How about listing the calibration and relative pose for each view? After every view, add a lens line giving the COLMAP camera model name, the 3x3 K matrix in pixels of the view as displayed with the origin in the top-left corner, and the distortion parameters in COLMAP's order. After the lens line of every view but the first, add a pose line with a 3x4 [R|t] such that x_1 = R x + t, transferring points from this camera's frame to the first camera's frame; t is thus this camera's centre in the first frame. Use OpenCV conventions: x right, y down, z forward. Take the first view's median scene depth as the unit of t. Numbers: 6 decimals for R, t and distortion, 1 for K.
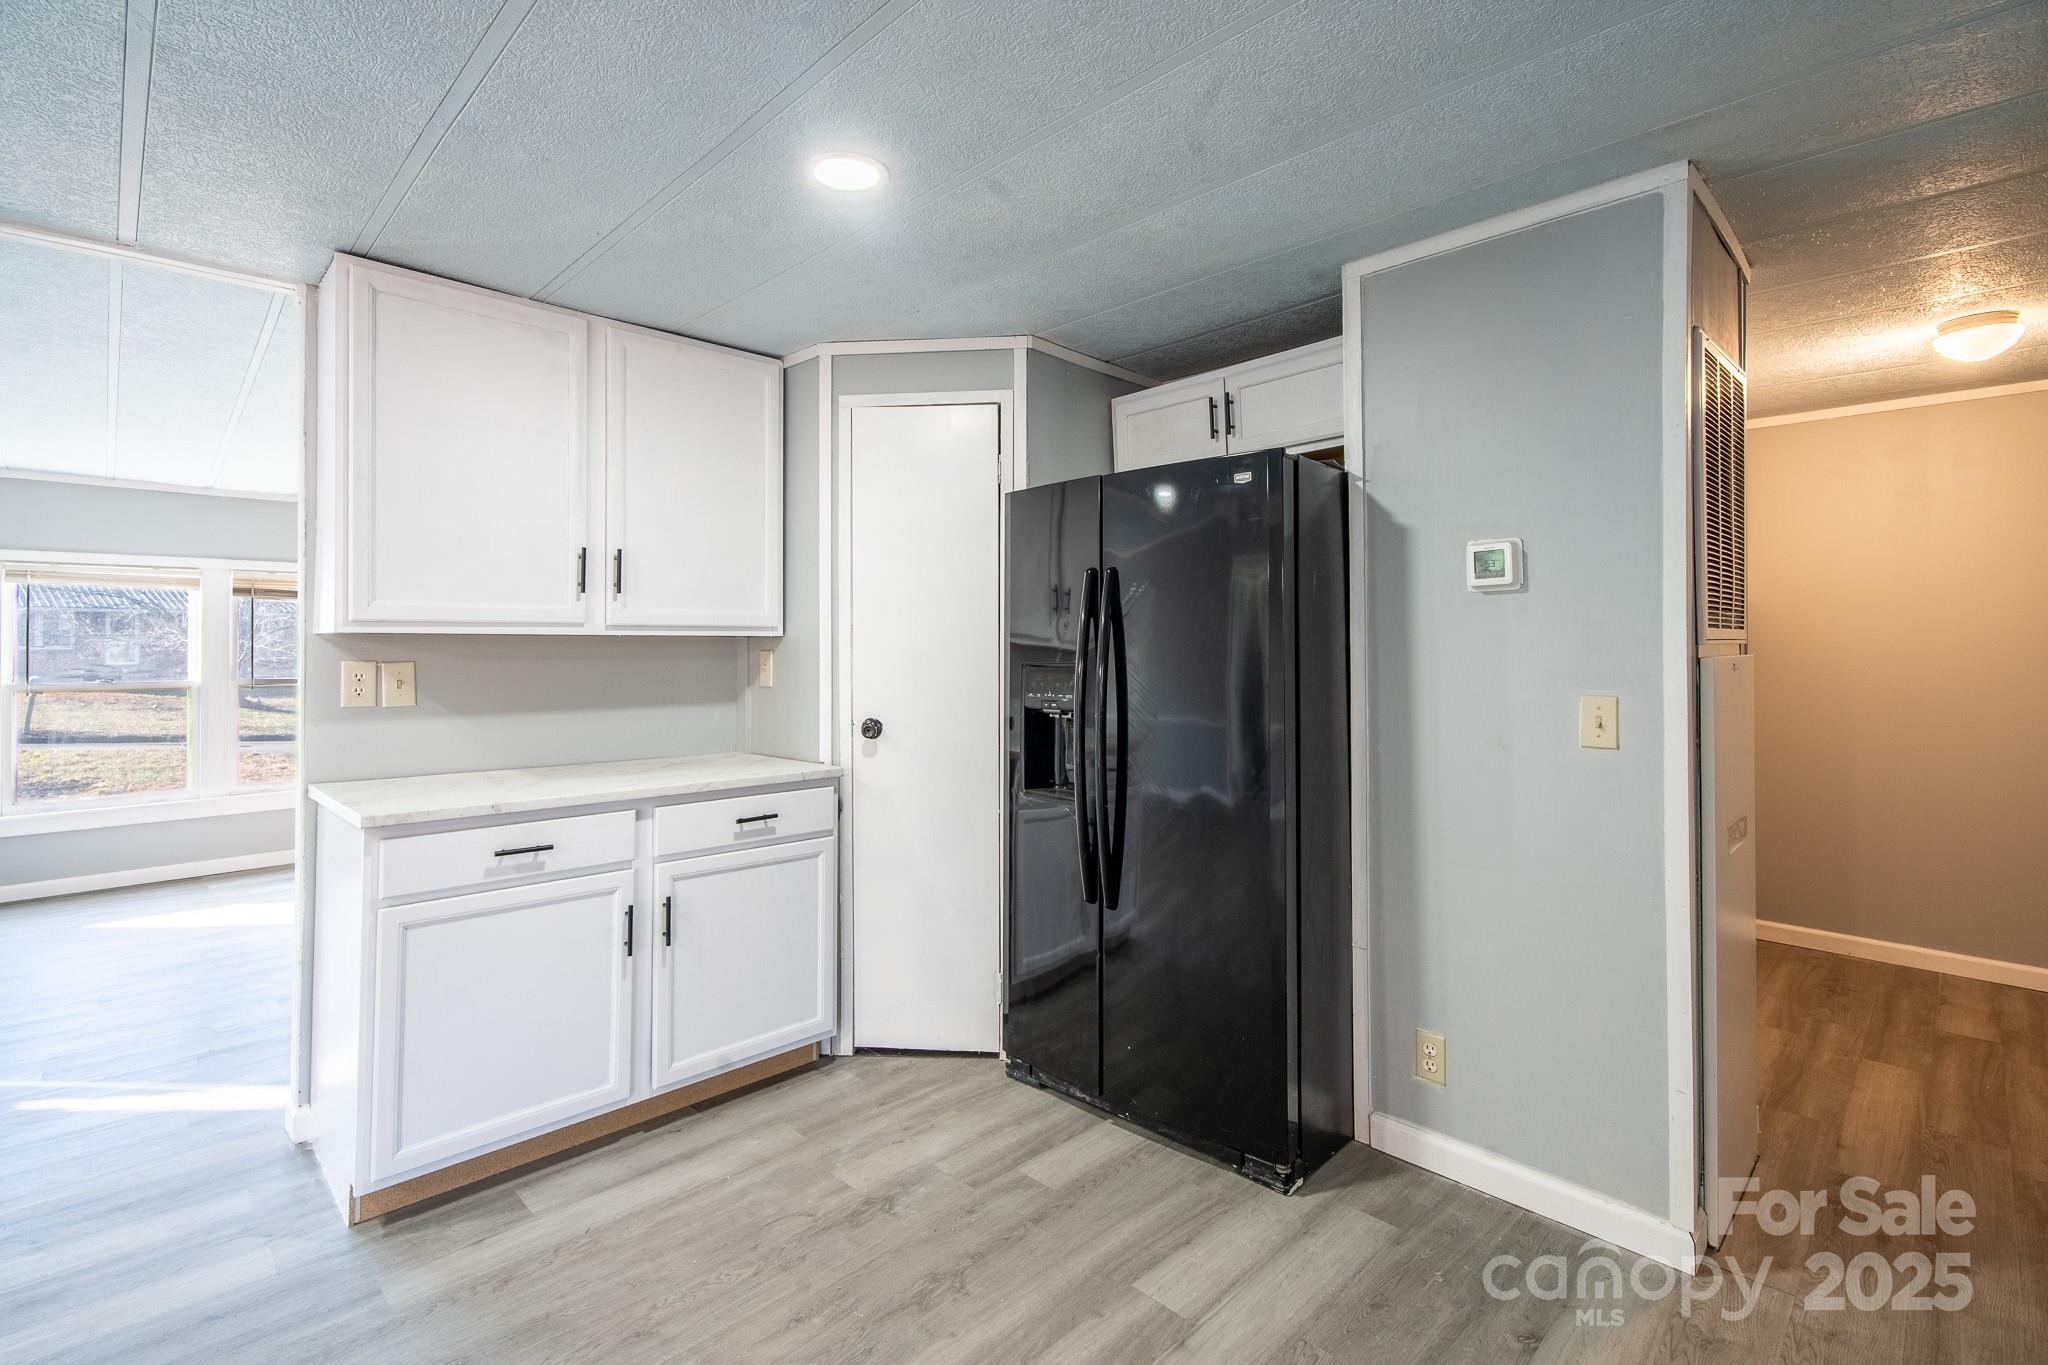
lens RADIAL K [[931.2, 0, 990.0], [0, 931.2, 630.6], [0, 0, 1]] dist [0.006854, -0.001066]
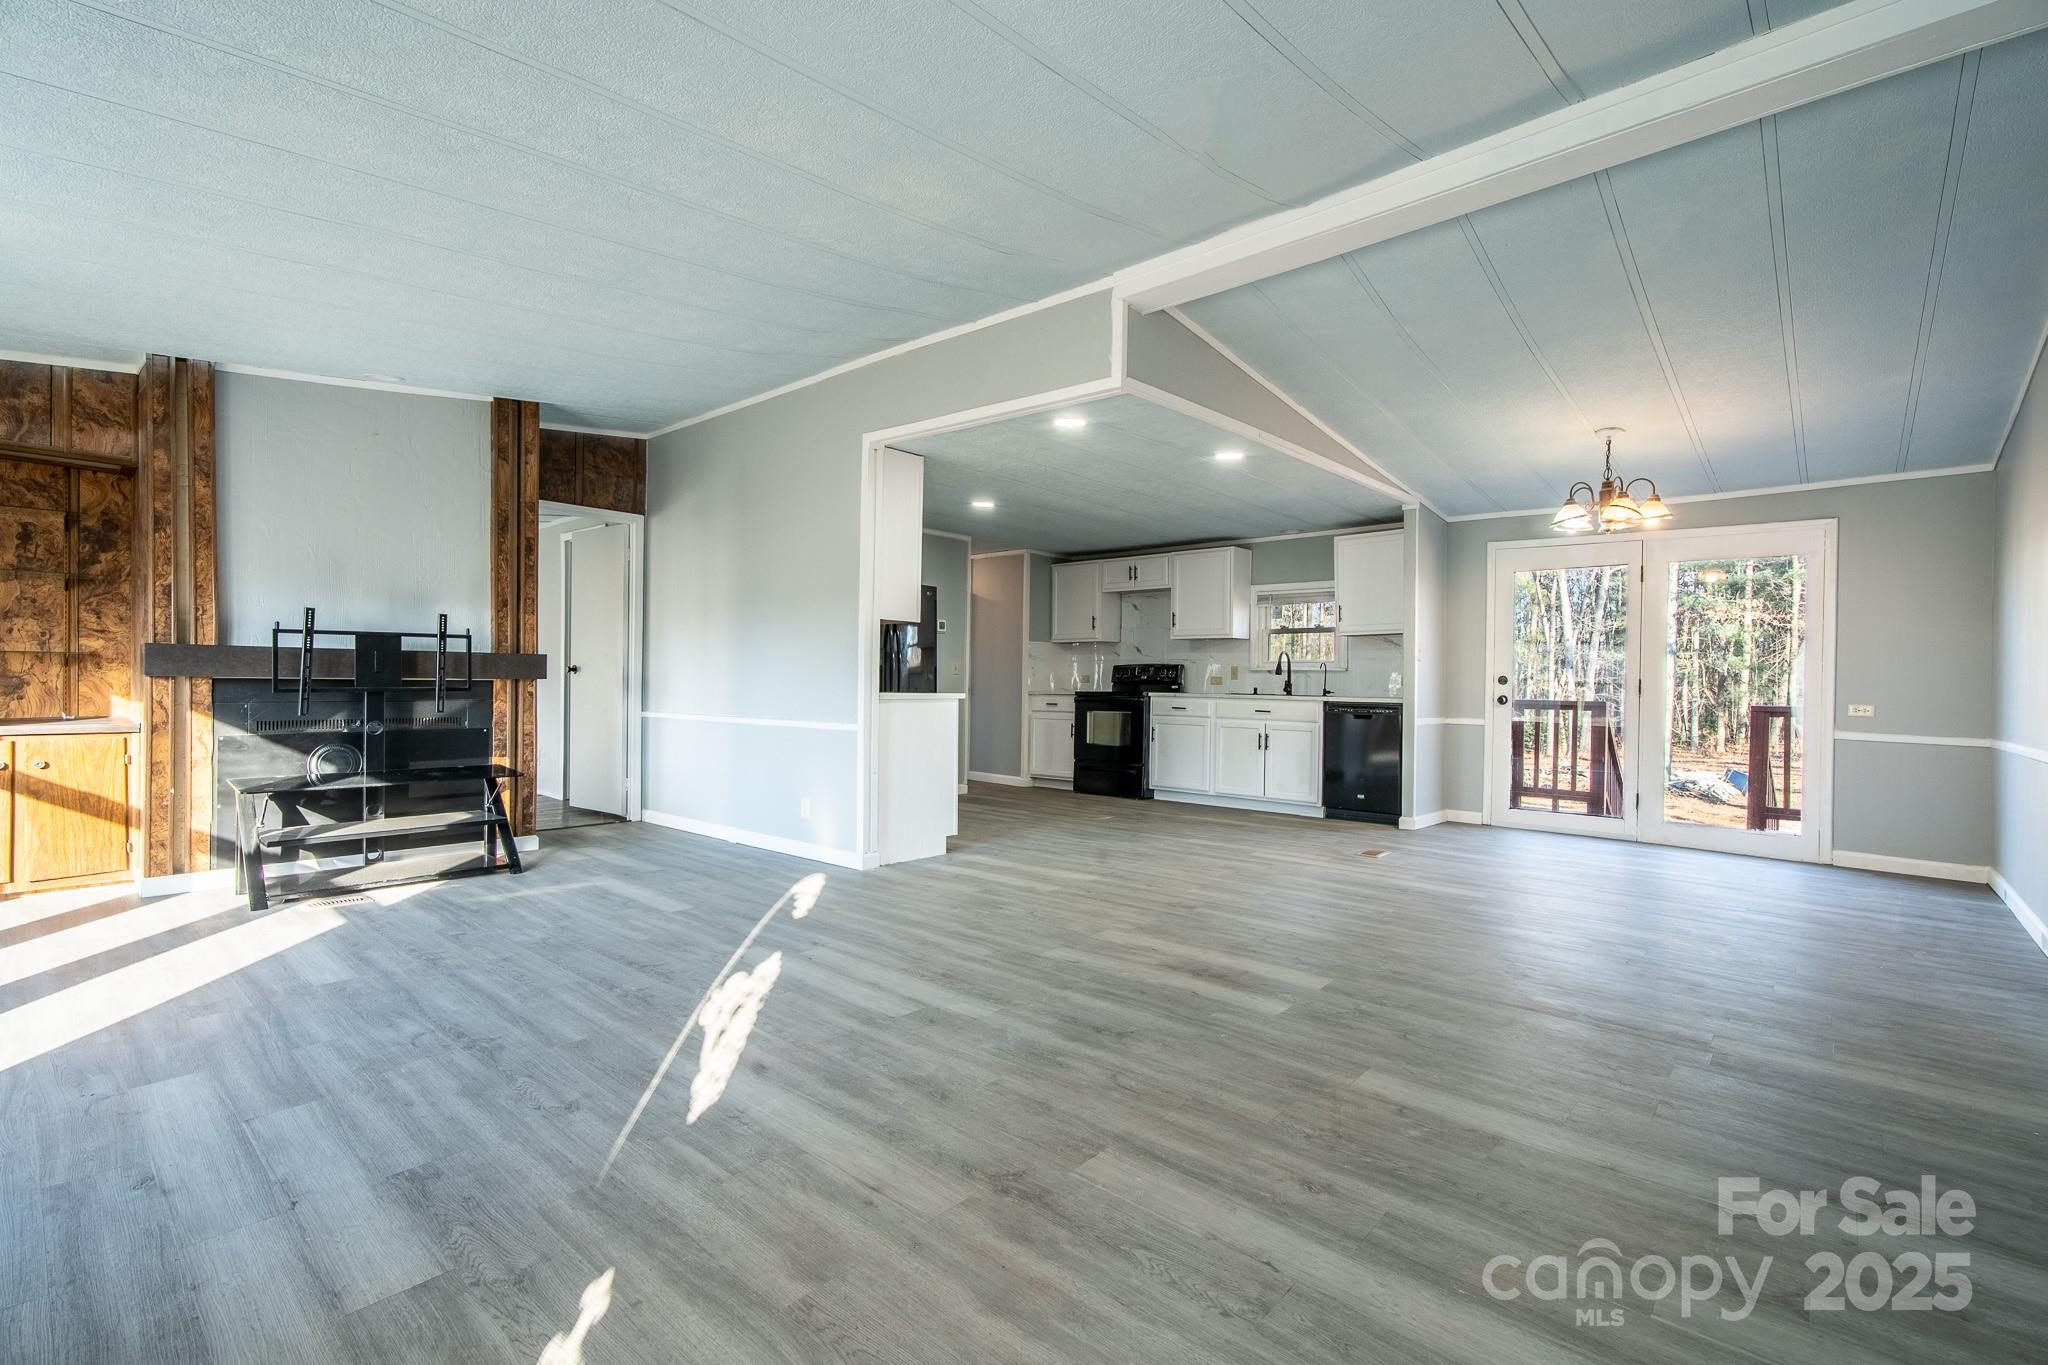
lens RADIAL K [[931.2, 0, 1019.0], [0, 931.2, 693.2], [0, 0, 1]] dist [0.006854, -0.001066]
pose [[-0.081646, -0.011744, 0.996592, -2.997690], [-0.032824, 0.999420, 0.009088, 0.144267], [-0.996121, -0.031970, -0.081984, 0.942308]]
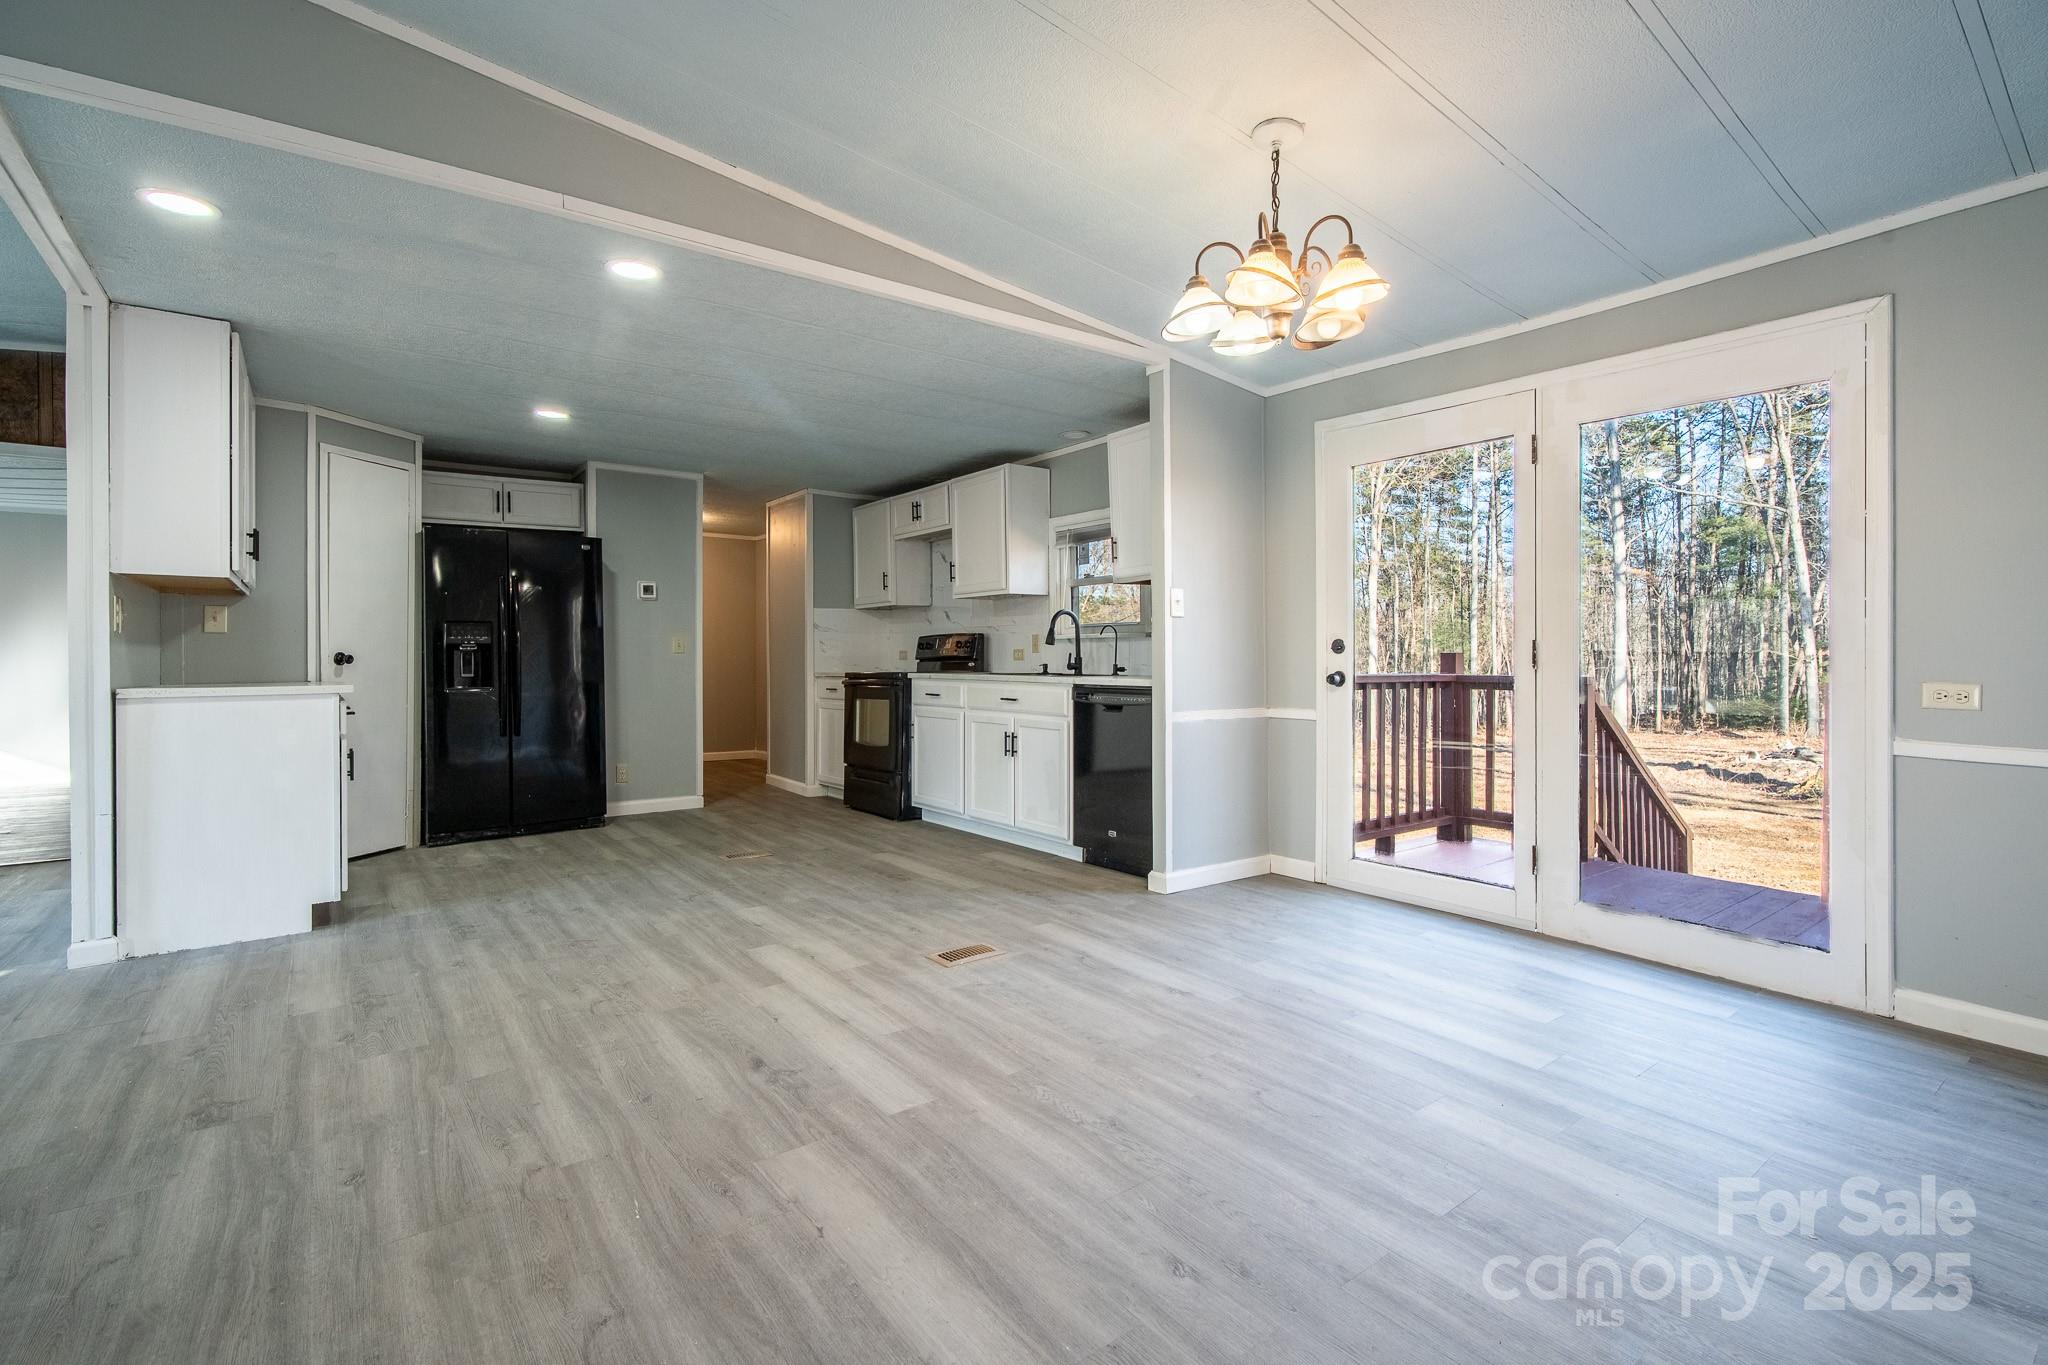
lens RADIAL K [[931.2, 0, 1028.6], [0, 931.2, 662.9], [0, 0, 1]] dist [0.006854, -0.001066]
pose [[0.111159, -0.004269, 0.993793, -2.025218], [-0.014462, 0.999878, 0.005912, 0.109458], [-0.993697, -0.015029, 0.111084, -0.433893]]
